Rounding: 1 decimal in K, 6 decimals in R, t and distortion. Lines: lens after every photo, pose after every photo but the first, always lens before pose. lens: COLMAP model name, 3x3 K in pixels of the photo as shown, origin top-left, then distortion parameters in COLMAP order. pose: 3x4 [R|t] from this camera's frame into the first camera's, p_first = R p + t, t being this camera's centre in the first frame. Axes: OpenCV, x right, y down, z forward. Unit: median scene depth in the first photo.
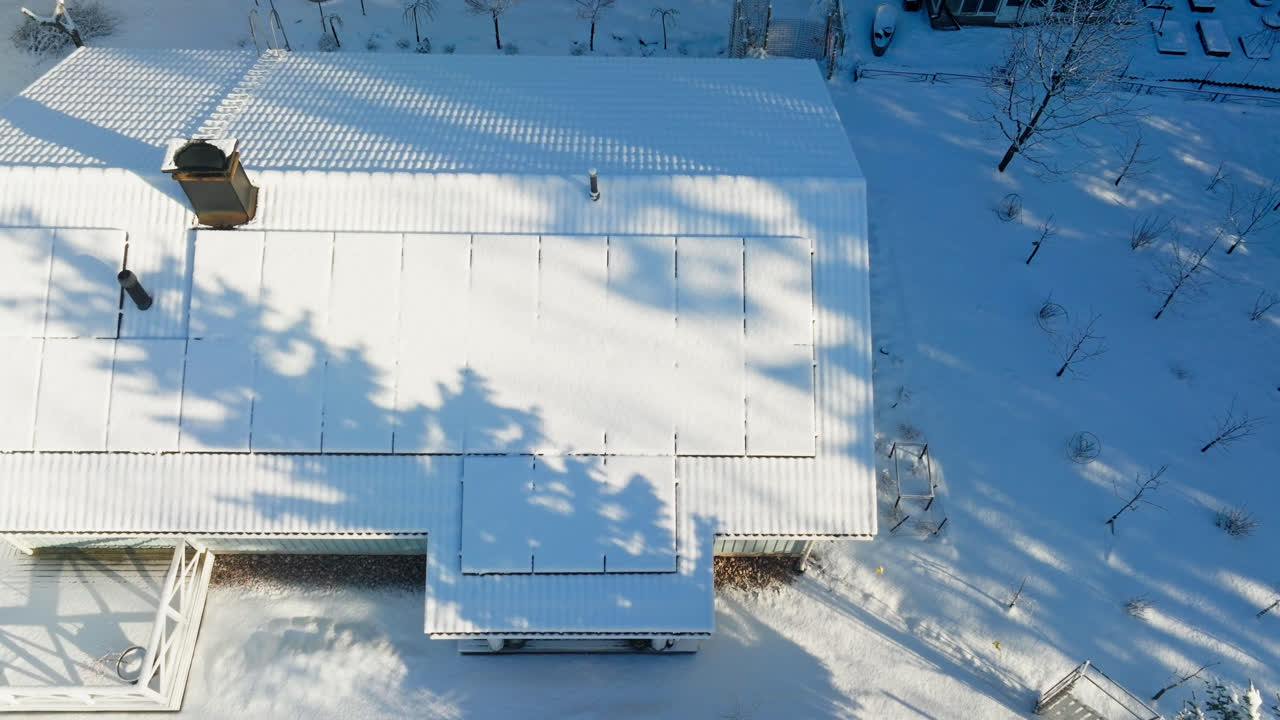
lens RADIAL K [[974.5, 0, 648.4], [0, 974.5, 359.0], [0, 0, 1]] dist [-0.016296, 0.037713]
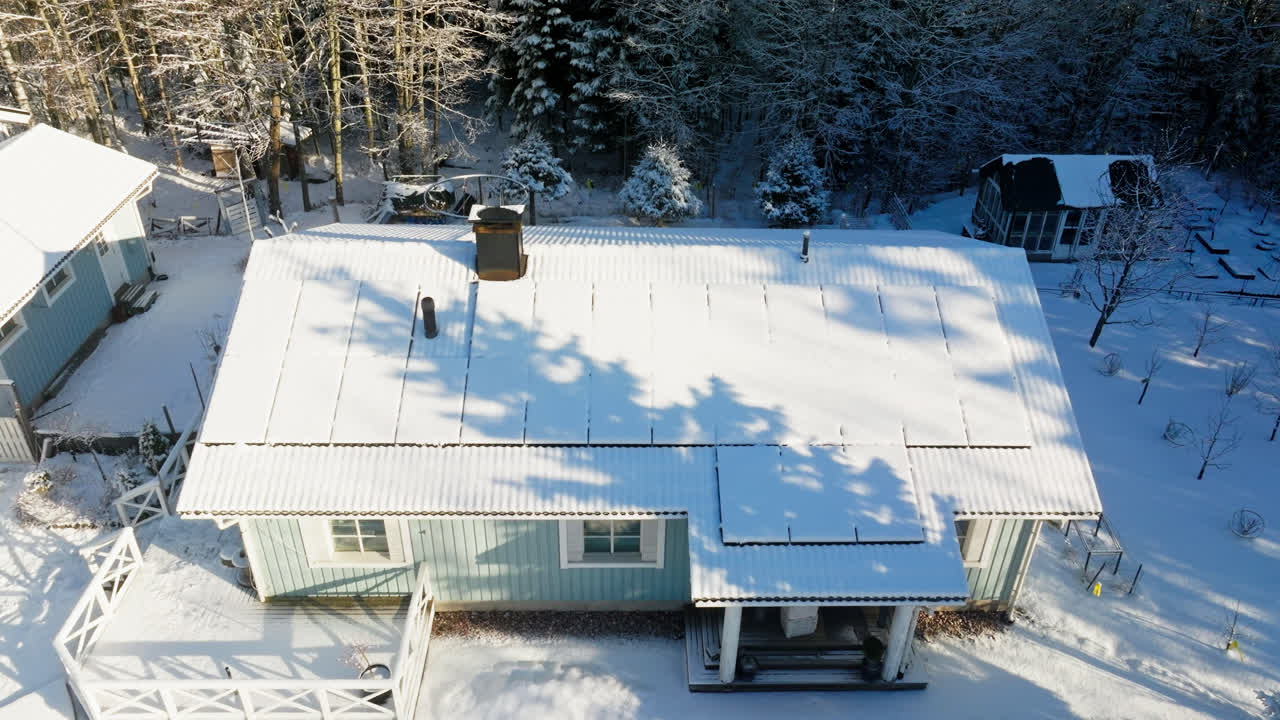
lens RADIAL K [[974.5, 0, 643.7], [0, 974.5, 363.4], [0, 0, 1]] dist [-0.016296, 0.037713]
pose [[0.999885, -0.008292, 0.012705, -0.277434], [0.012959, 0.902305, -0.430903, 0.476305], [-0.007891, 0.431018, 0.902309, -0.037247]]
